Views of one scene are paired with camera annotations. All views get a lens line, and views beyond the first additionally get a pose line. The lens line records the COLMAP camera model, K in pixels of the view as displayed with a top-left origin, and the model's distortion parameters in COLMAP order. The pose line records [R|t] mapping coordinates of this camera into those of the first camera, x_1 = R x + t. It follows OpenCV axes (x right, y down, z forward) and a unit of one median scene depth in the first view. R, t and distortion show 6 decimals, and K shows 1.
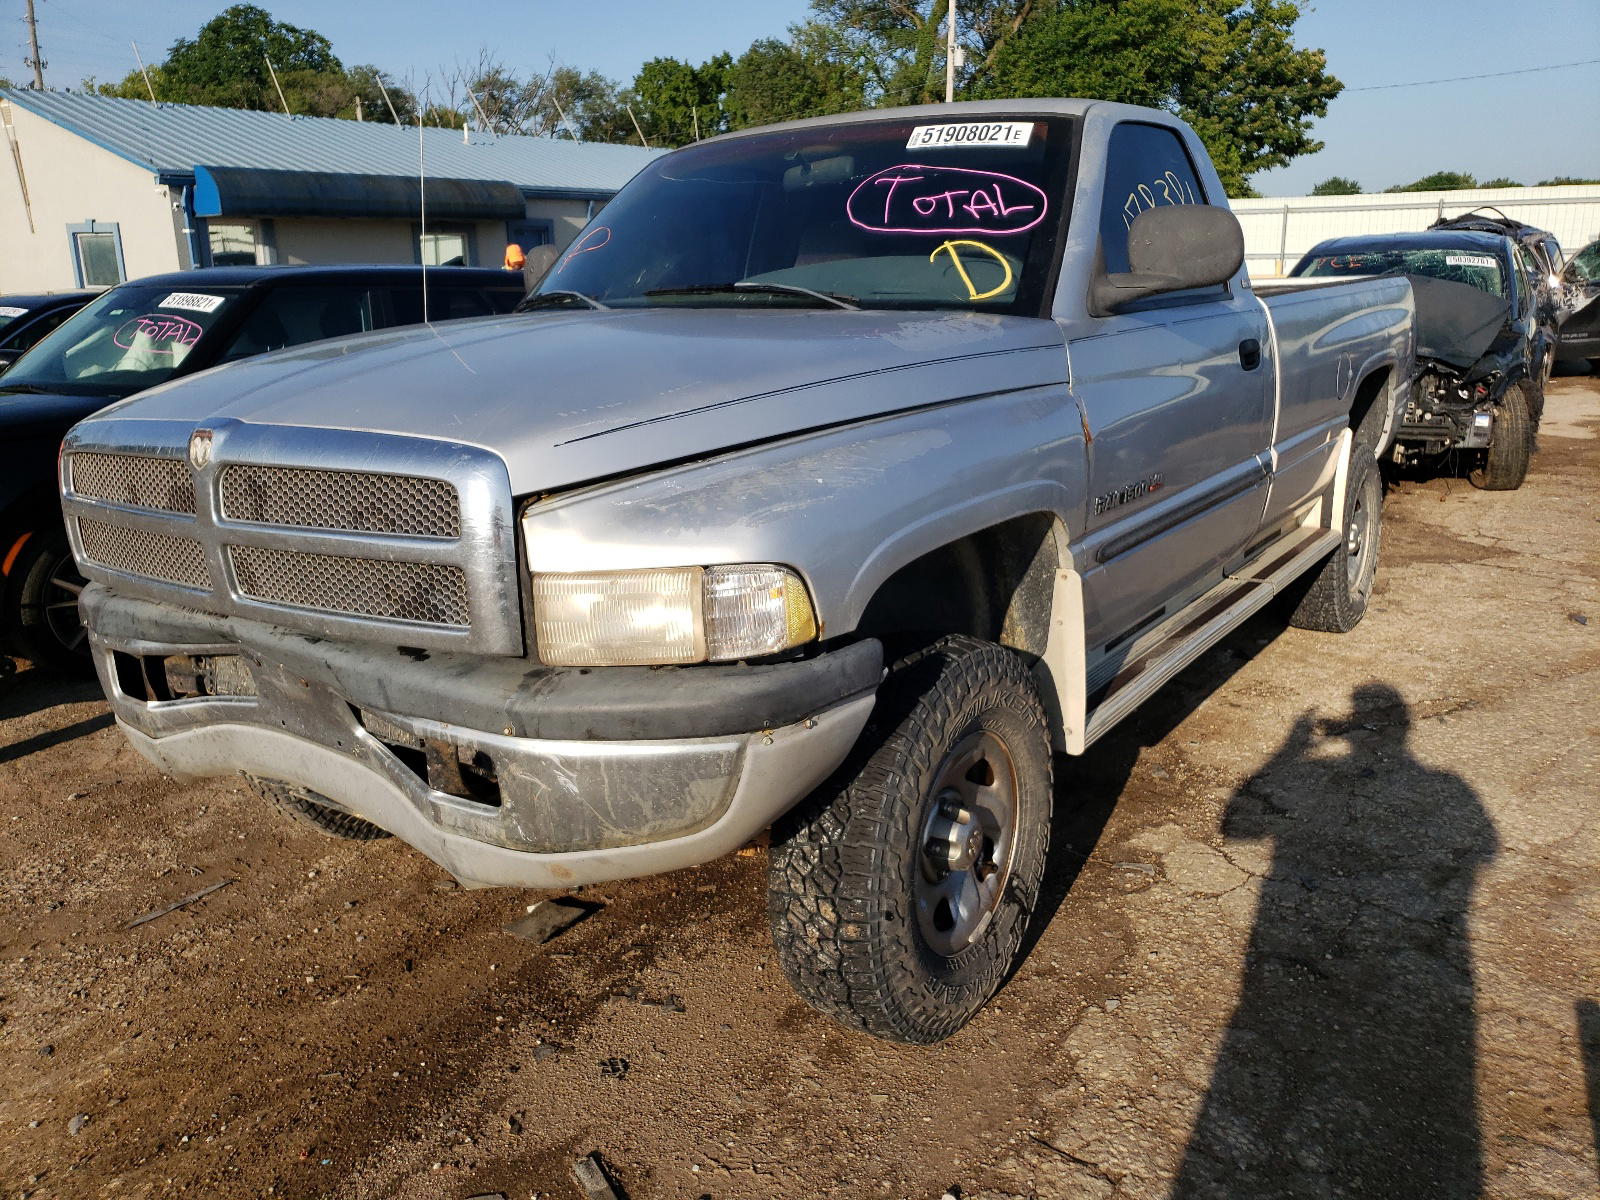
lens RADIAL K [[1303.2, 0, 791.9], [0, 1303.2, 565.8], [0, 0, 1]] dist [0.019561, -0.000061]
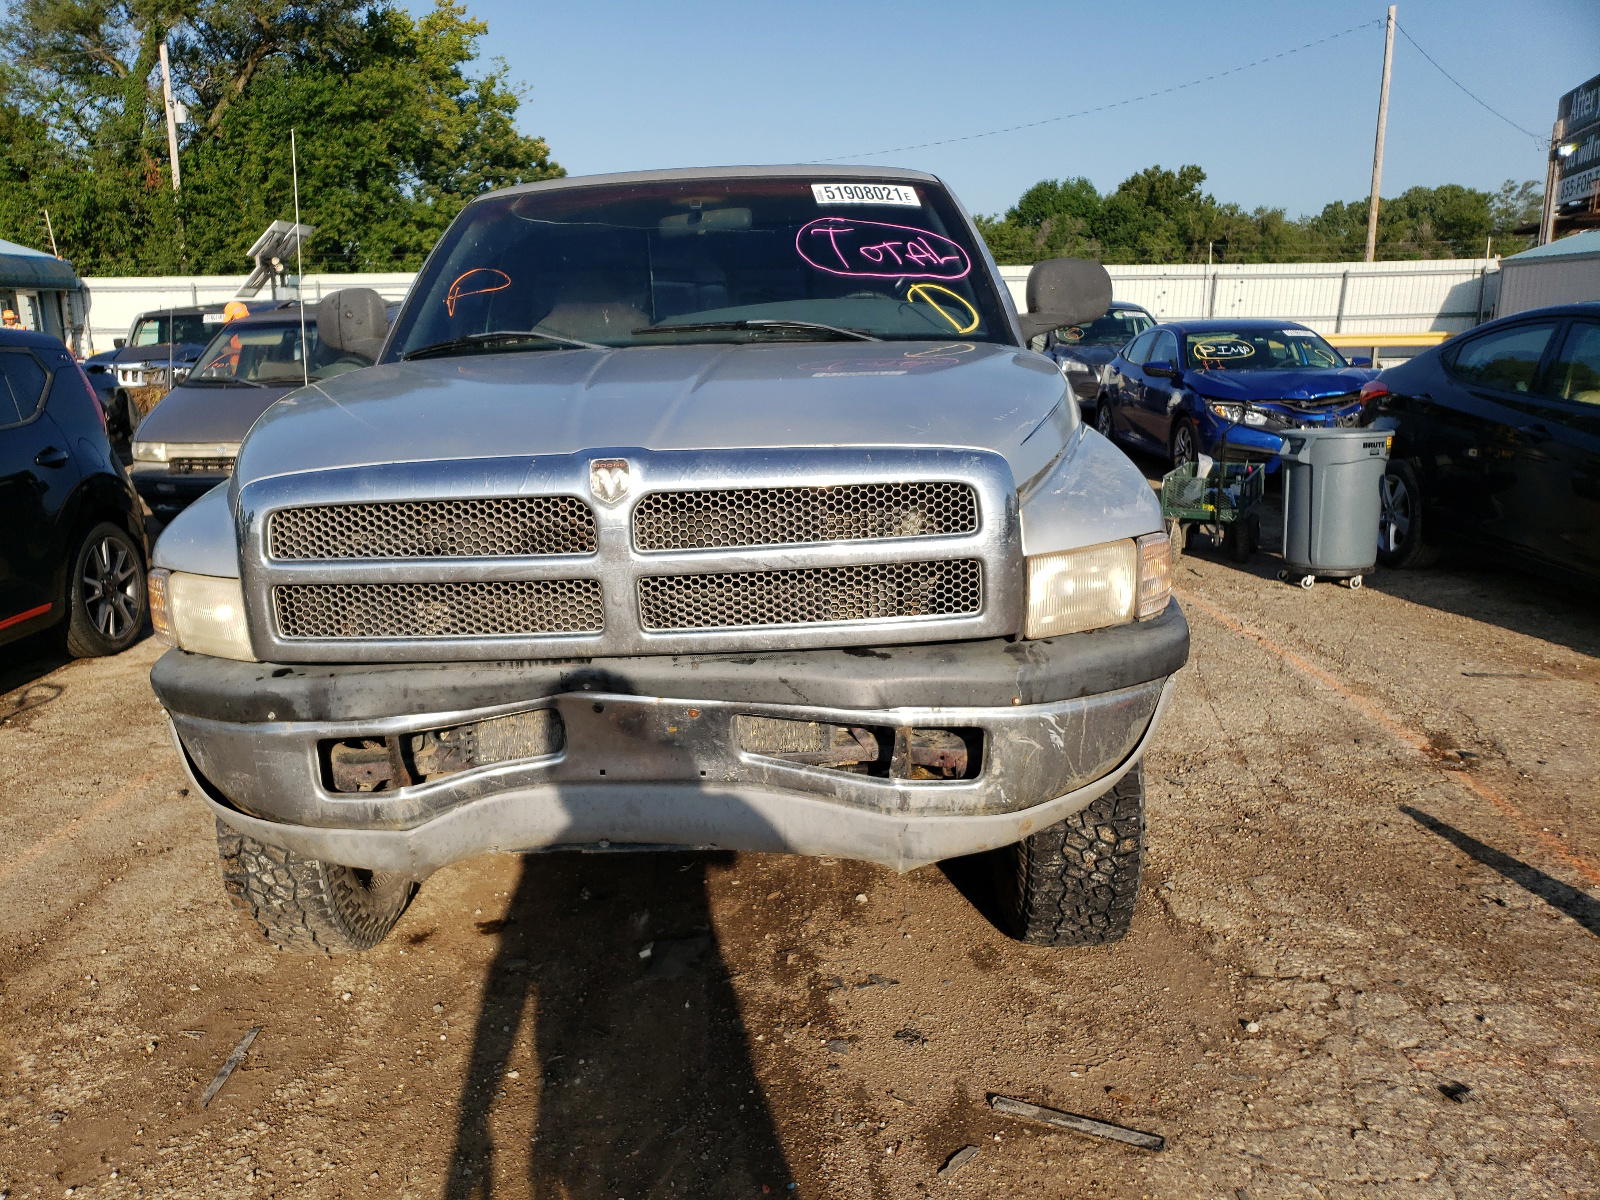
lens RADIAL K [[1312.7, 0, 766.5], [0, 1312.7, 601.0], [0, 0, 1]] dist [0.011836, 0.005336]
pose [[0.837488, -0.111827, 0.534892, -0.066462], [0.127692, 0.991786, 0.007419, 0.000407], [-0.531328, 0.062088, 0.844888, 0.010806]]
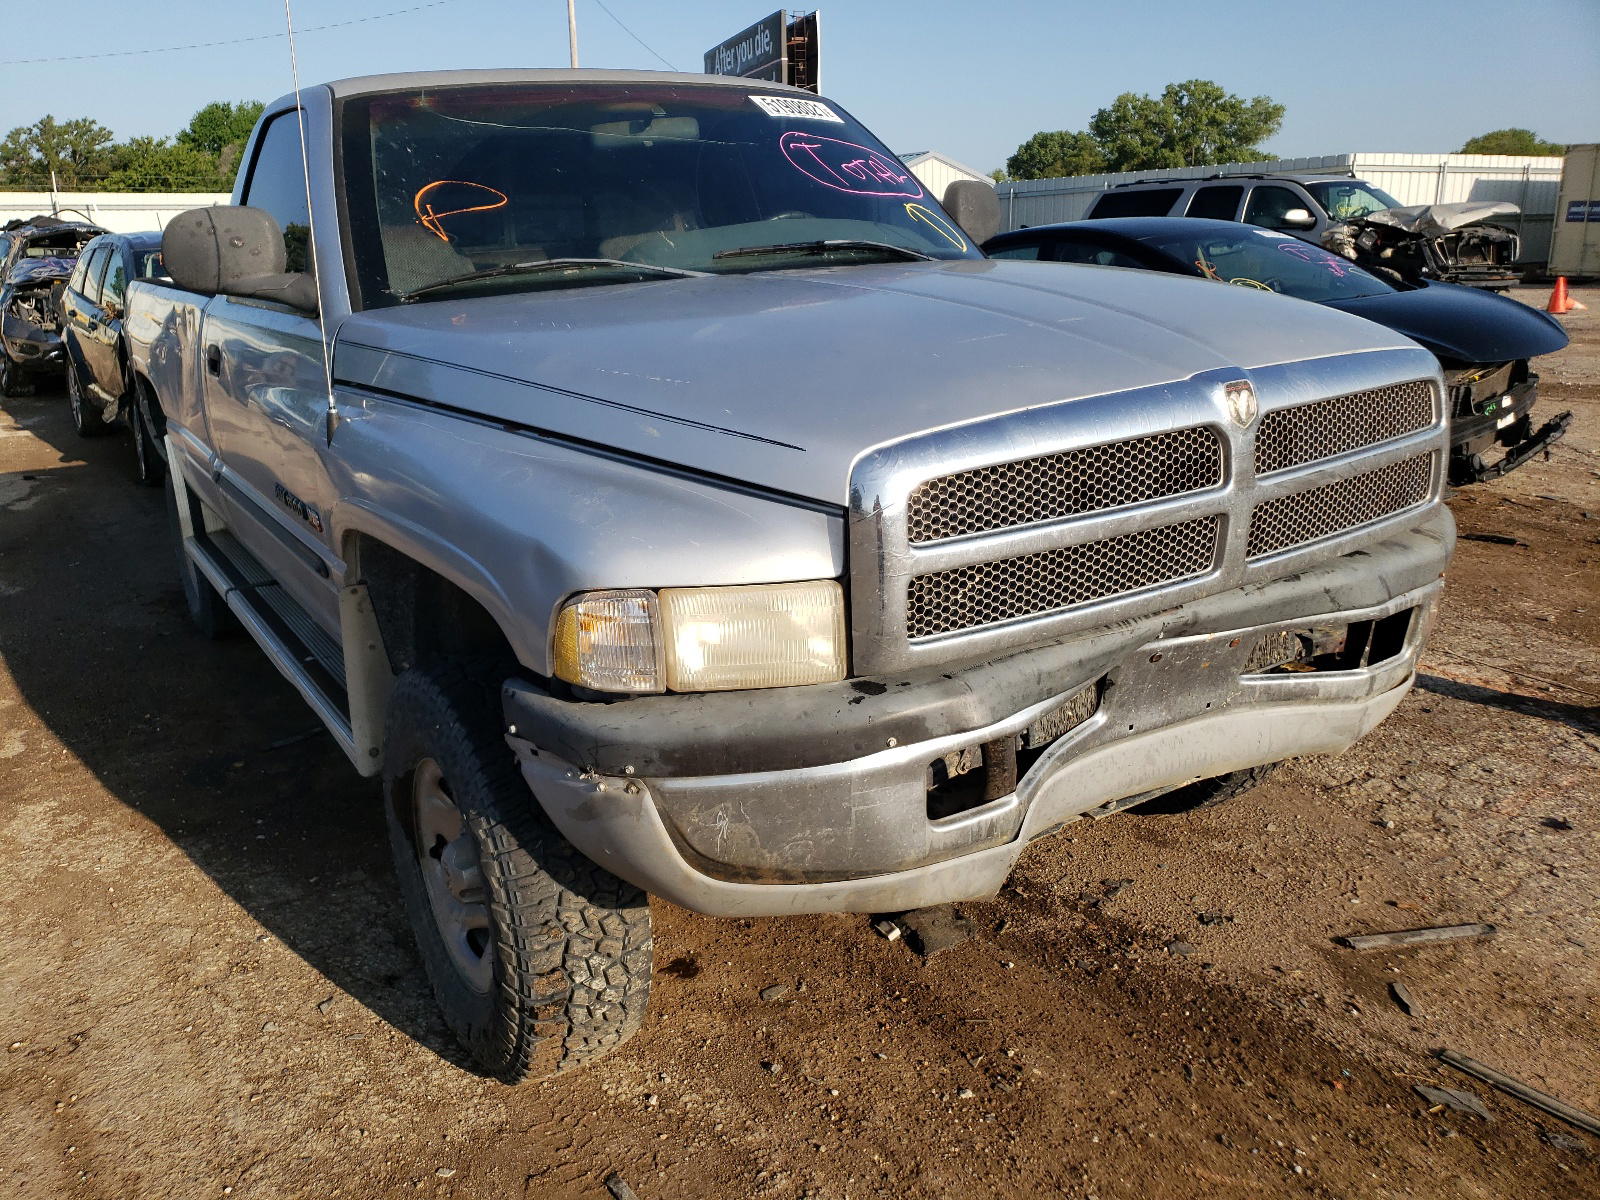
lens RADIAL K [[1303.2, 0, 791.9], [0, 1303.2, 565.8], [0, 0, 1]] dist [0.019561, -0.000061]
pose [[0.361477, -0.227463, 0.904209, -0.104817], [0.238597, 0.960061, 0.146130, -0.013938], [-0.901336, 0.162919, 0.401312, 0.070758]]
